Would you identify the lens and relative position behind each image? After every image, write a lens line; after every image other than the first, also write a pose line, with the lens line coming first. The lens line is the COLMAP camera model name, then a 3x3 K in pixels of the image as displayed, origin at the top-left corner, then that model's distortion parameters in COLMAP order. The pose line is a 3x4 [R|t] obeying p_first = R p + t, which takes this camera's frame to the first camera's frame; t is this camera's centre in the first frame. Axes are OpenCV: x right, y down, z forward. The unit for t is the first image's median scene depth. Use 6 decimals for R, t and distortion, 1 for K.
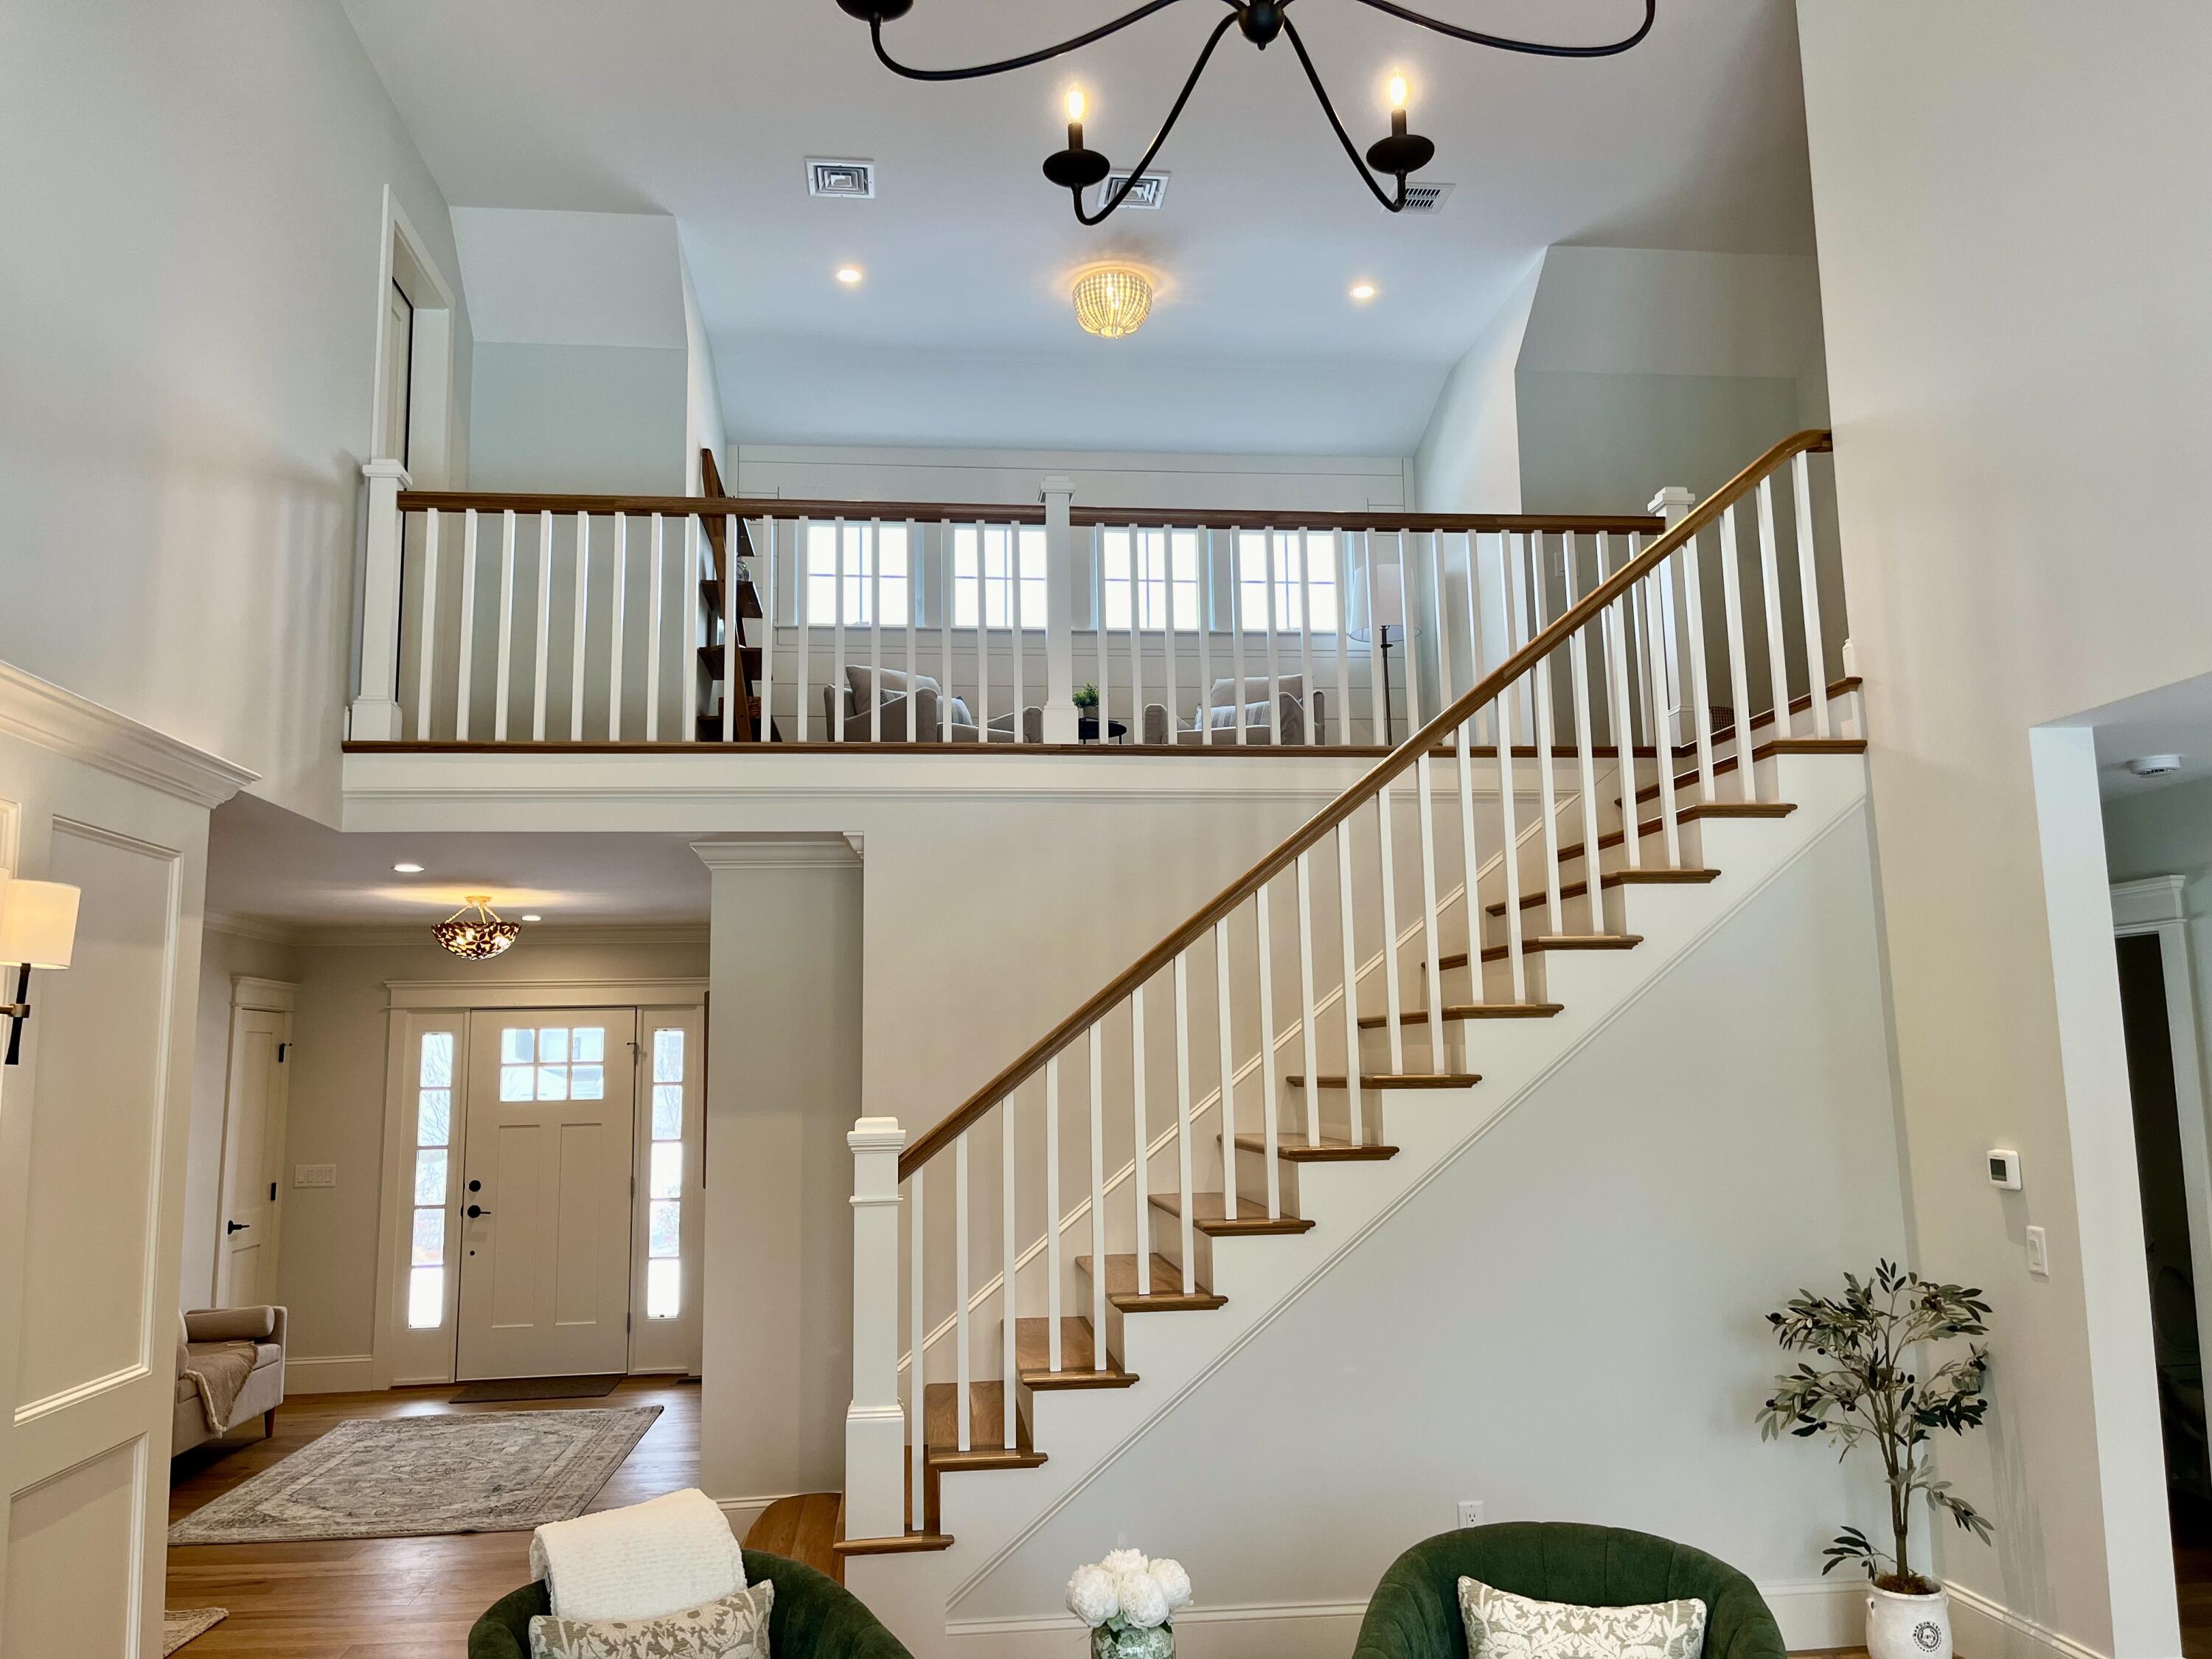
lens RADIAL K [[1661.2, 0, 1088.2], [0, 1661.2, 823.2], [0, 0, 1]] dist [0.043159, -0.007542]
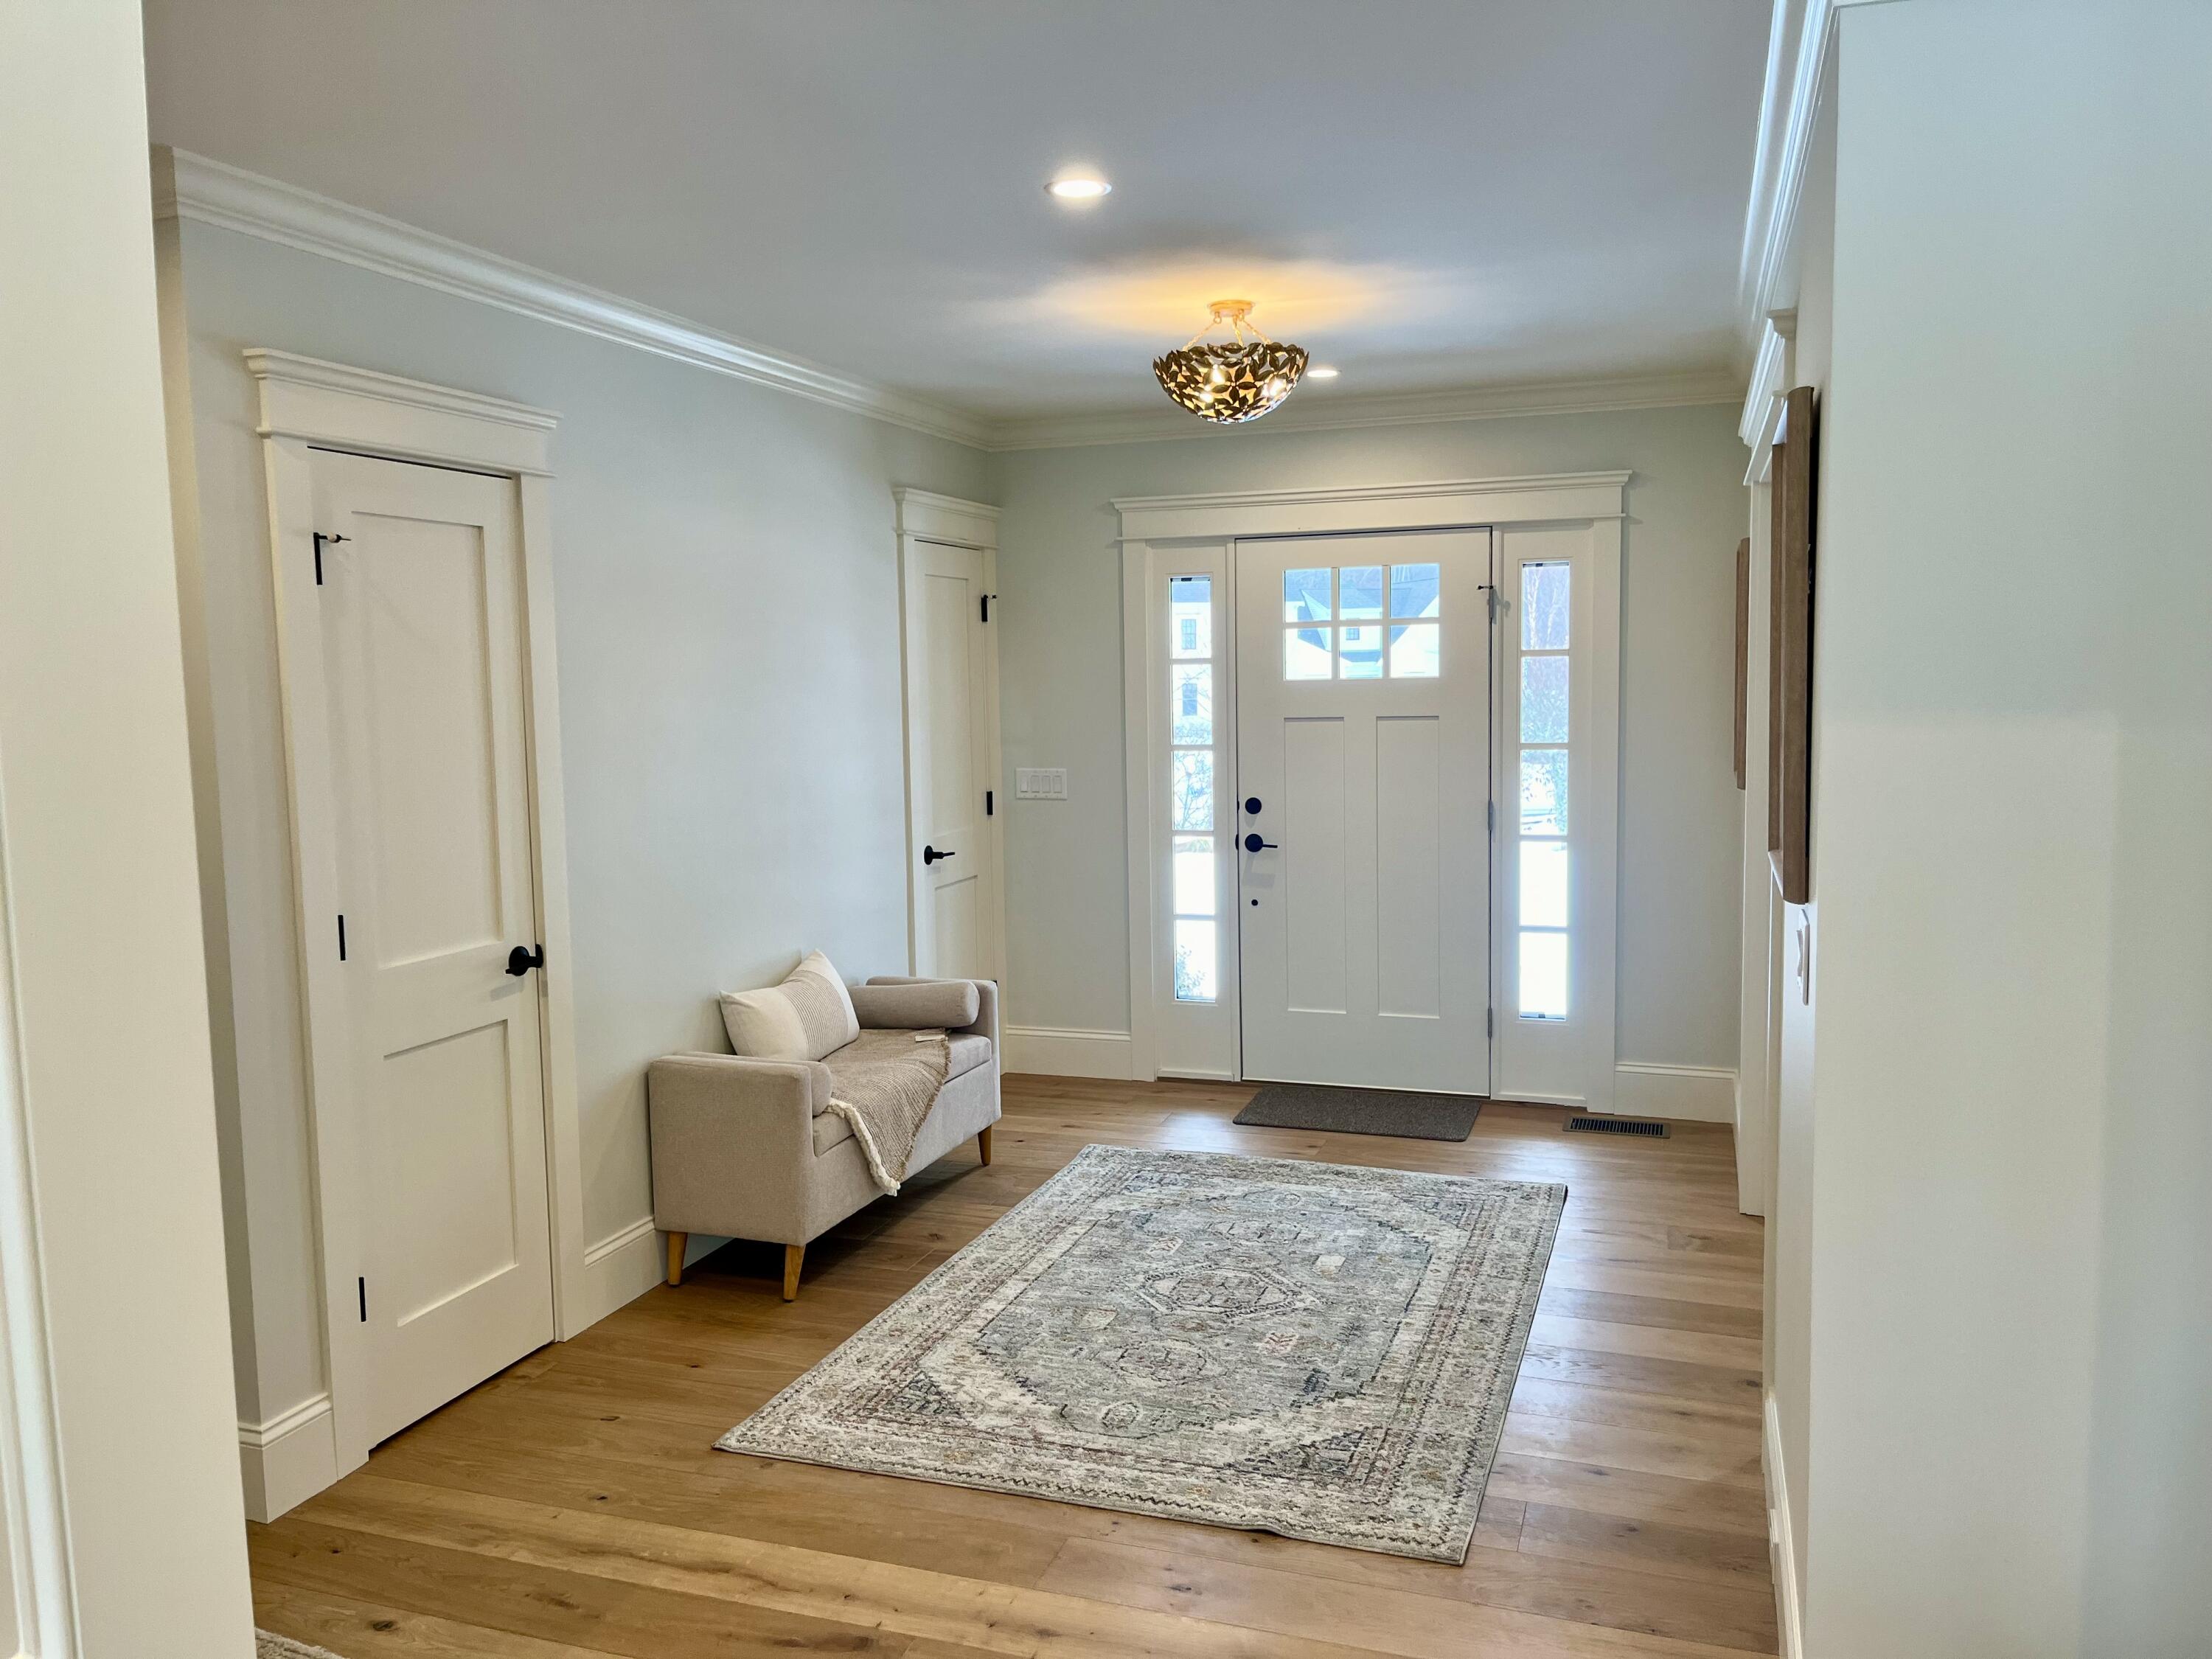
lens RADIAL K [[1661.2, 0, 1088.2], [0, 1661.2, 823.2], [0, 0, 1]] dist [0.043159, -0.007542]
pose [[0.900140, 0.040518, -0.433711, -0.159795], [0.066043, 0.971460, 0.227823, 0.078677], [0.430564, -0.233716, 0.871775, 0.453850]]
